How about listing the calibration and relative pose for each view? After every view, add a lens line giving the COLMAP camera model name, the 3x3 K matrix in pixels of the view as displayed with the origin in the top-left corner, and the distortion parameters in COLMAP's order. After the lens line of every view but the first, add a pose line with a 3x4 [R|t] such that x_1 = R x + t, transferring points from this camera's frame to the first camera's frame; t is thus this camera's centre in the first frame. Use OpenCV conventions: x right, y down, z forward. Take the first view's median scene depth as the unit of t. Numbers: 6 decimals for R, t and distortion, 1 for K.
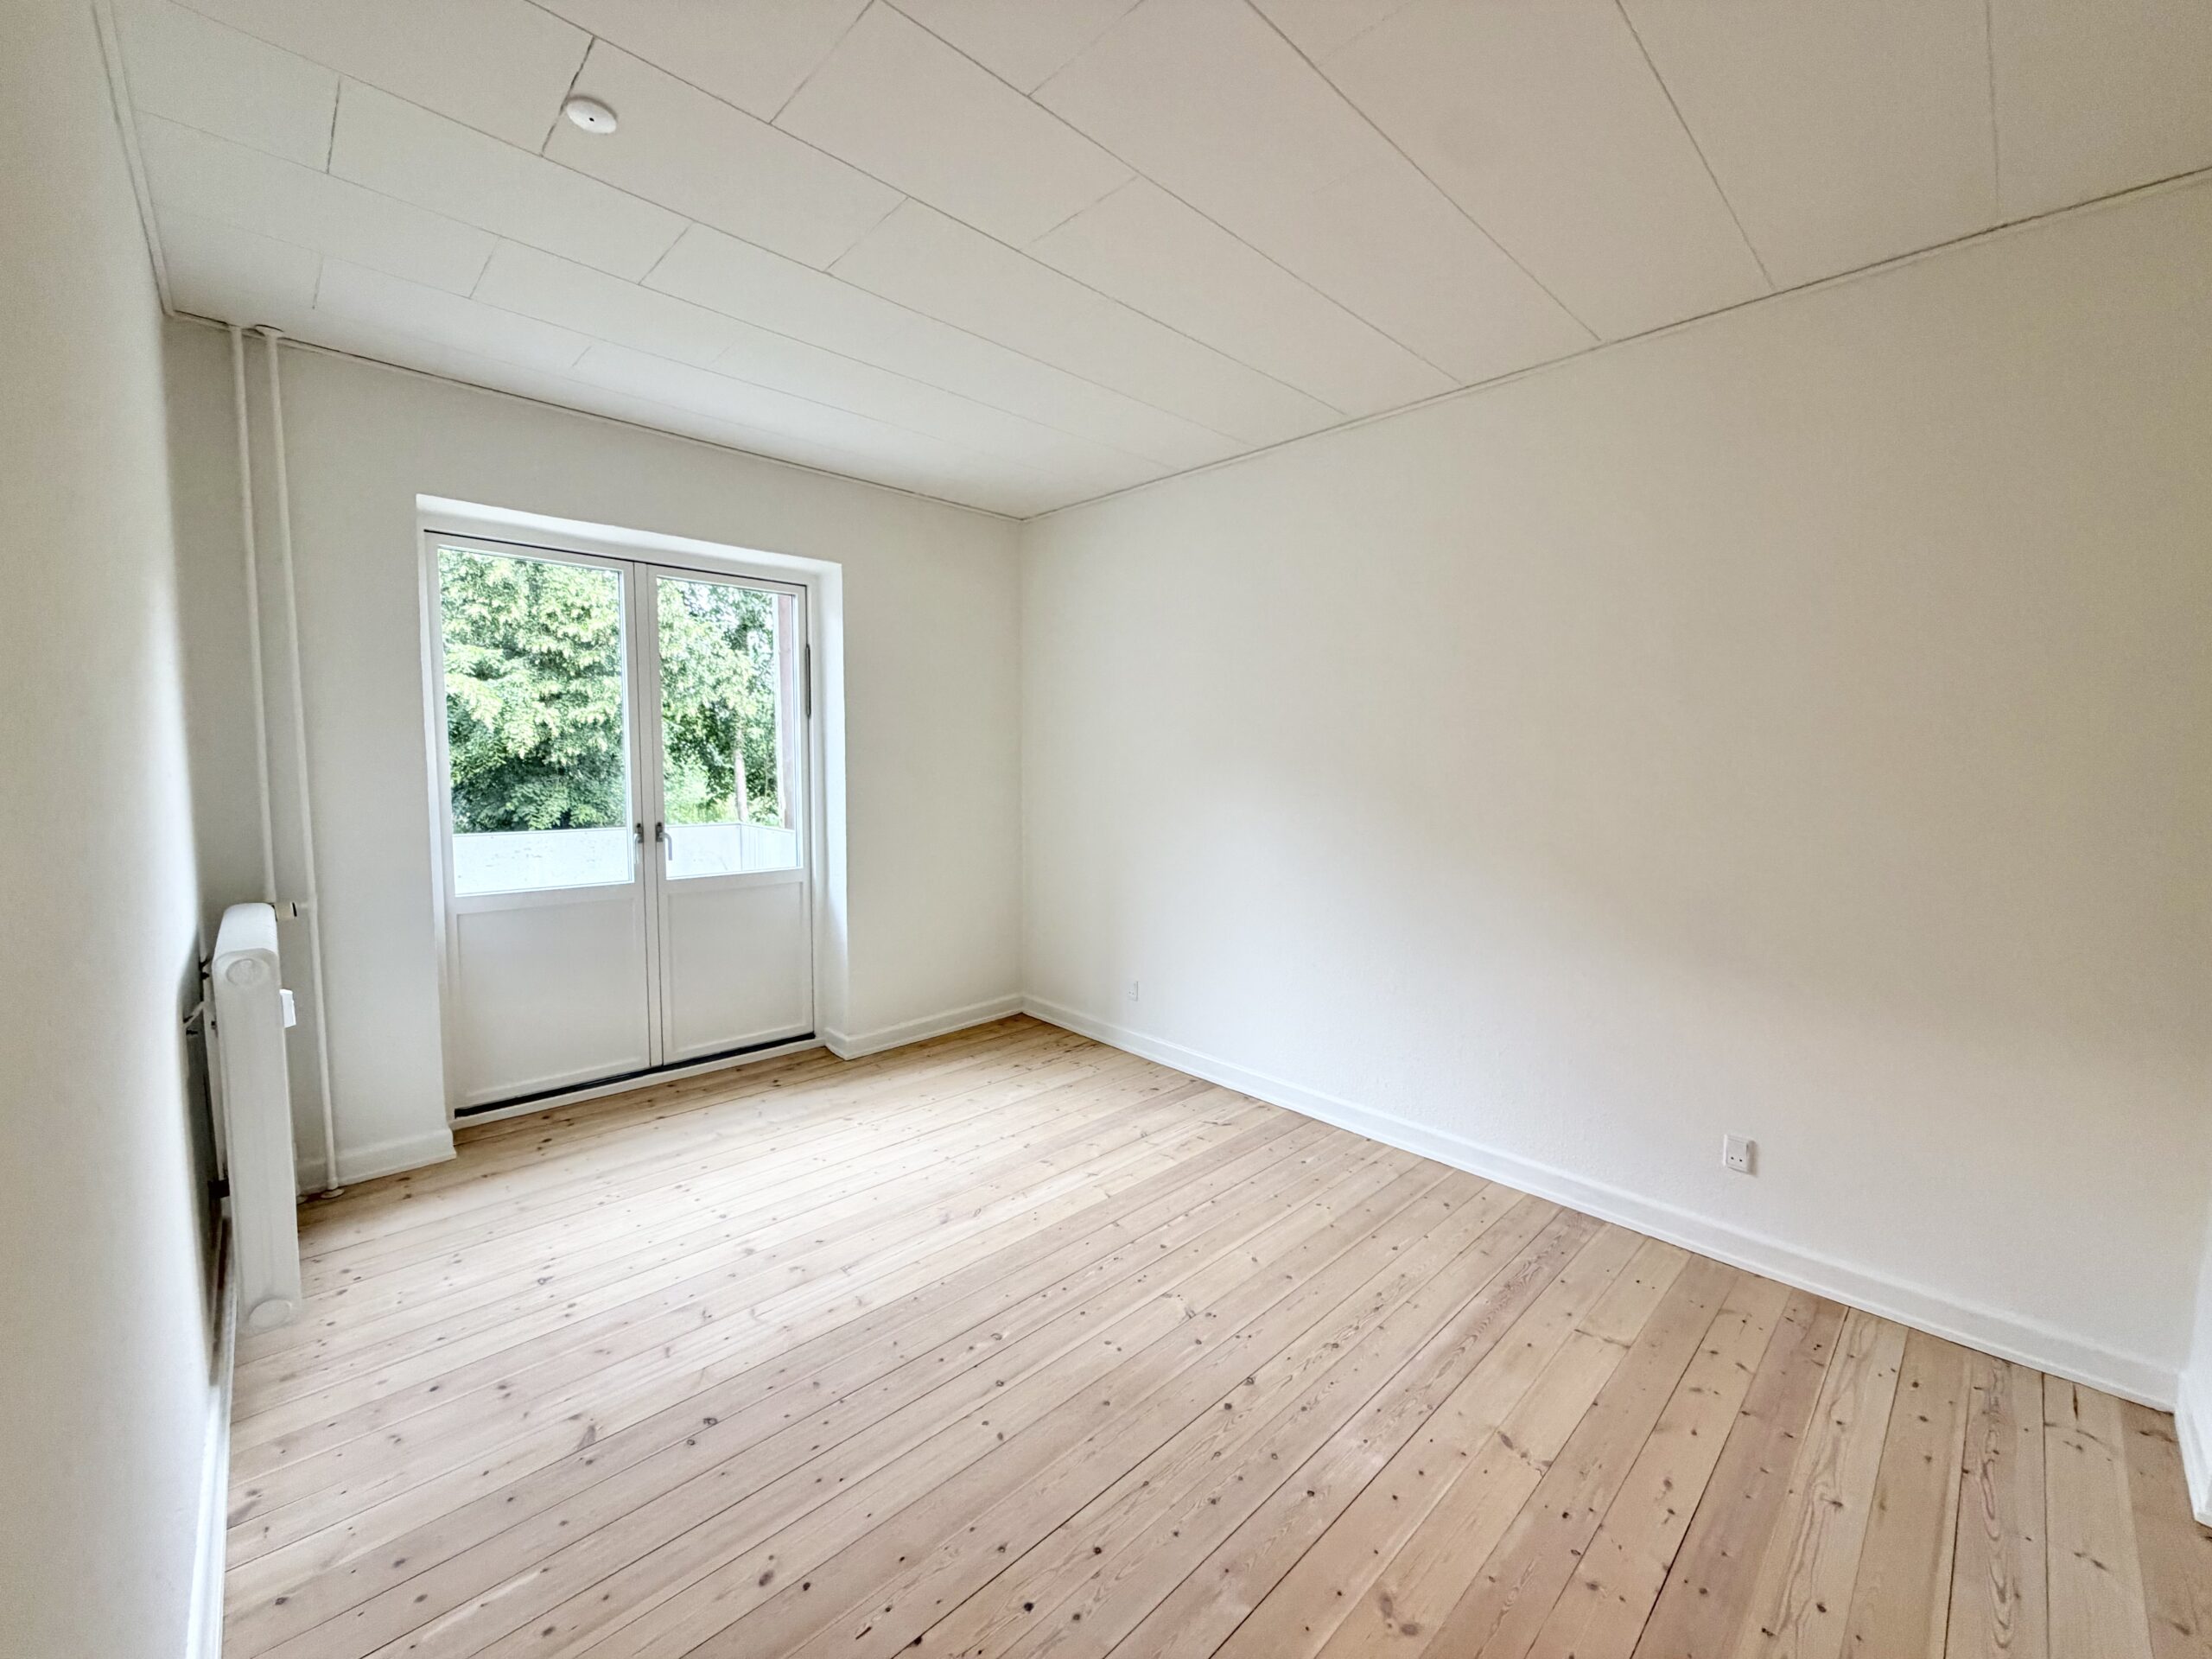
lens RADIAL K [[880.7, 0, 1110.3], [0, 880.7, 826.8], [0, 0, 1]] dist [0.002510, -0.000347]
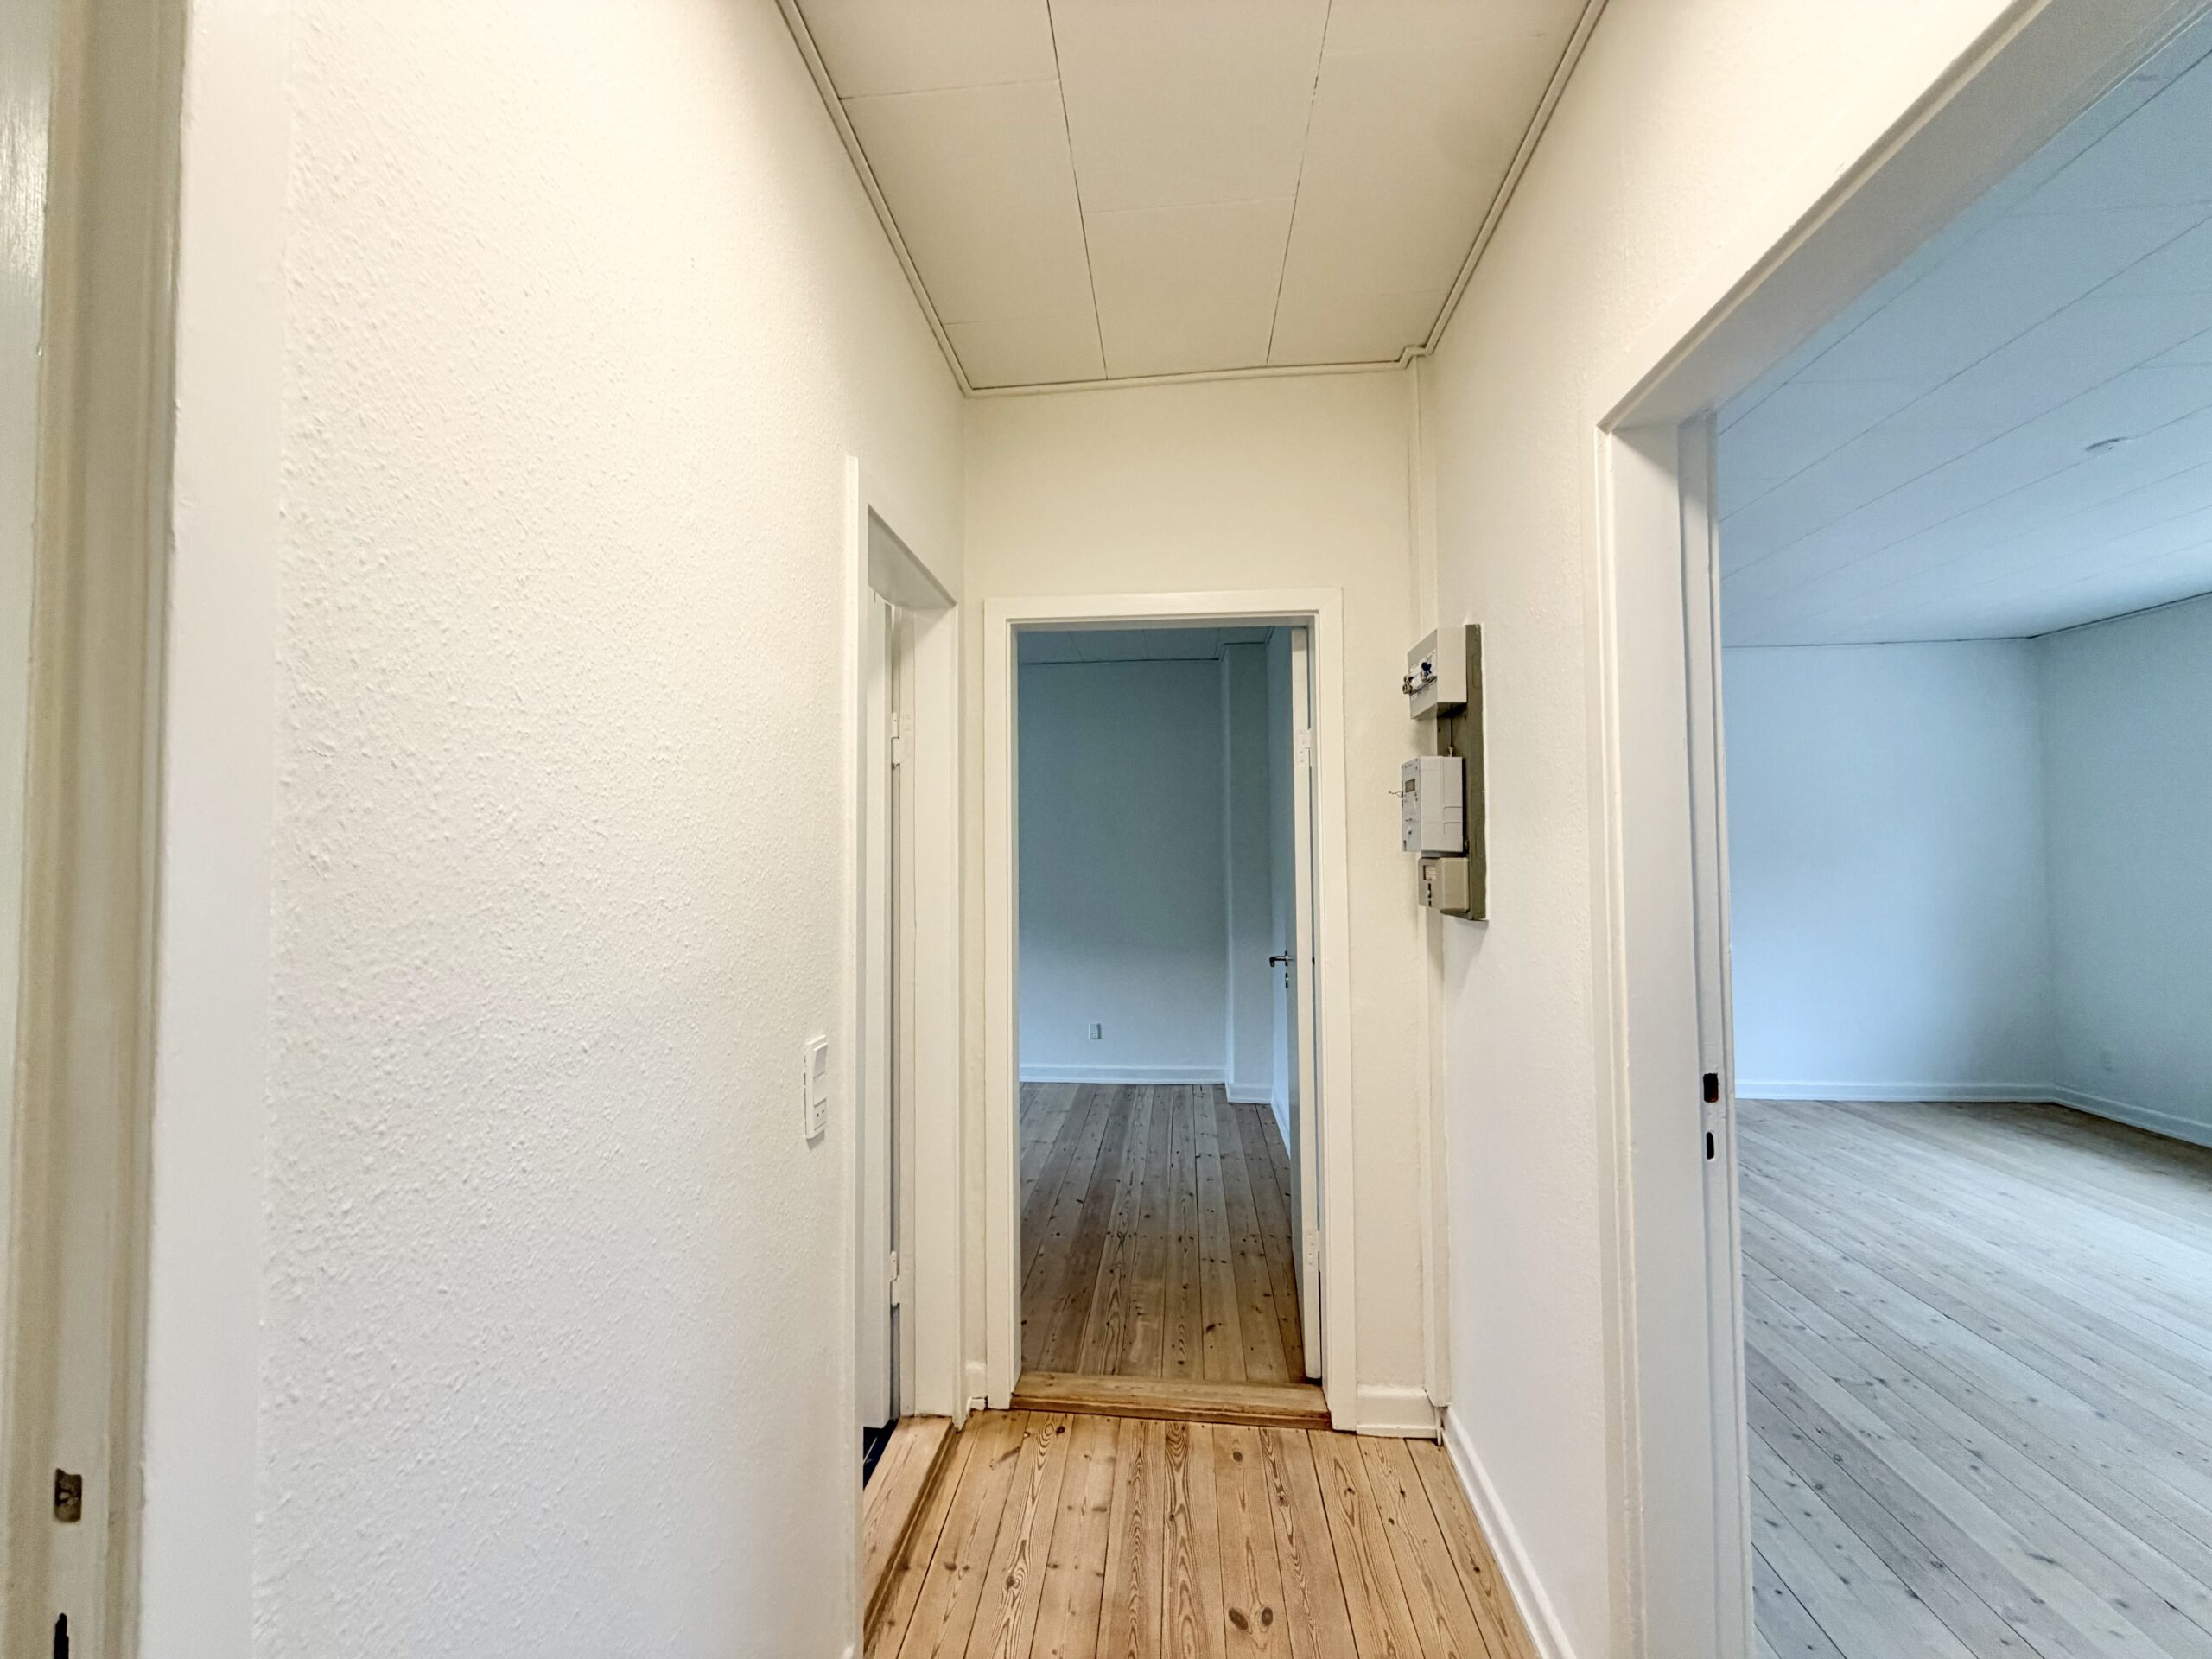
lens RADIAL K [[880.7, 0, 1101.2], [0, 880.7, 829.9], [0, 0, 1]] dist [0.002510, -0.000347]
pose [[0.757731, -0.004230, 0.652553, -0.855013], [0.074995, 0.993918, -0.080639, 0.056586], [-0.648243, 0.110041, 0.753440, -0.876809]]
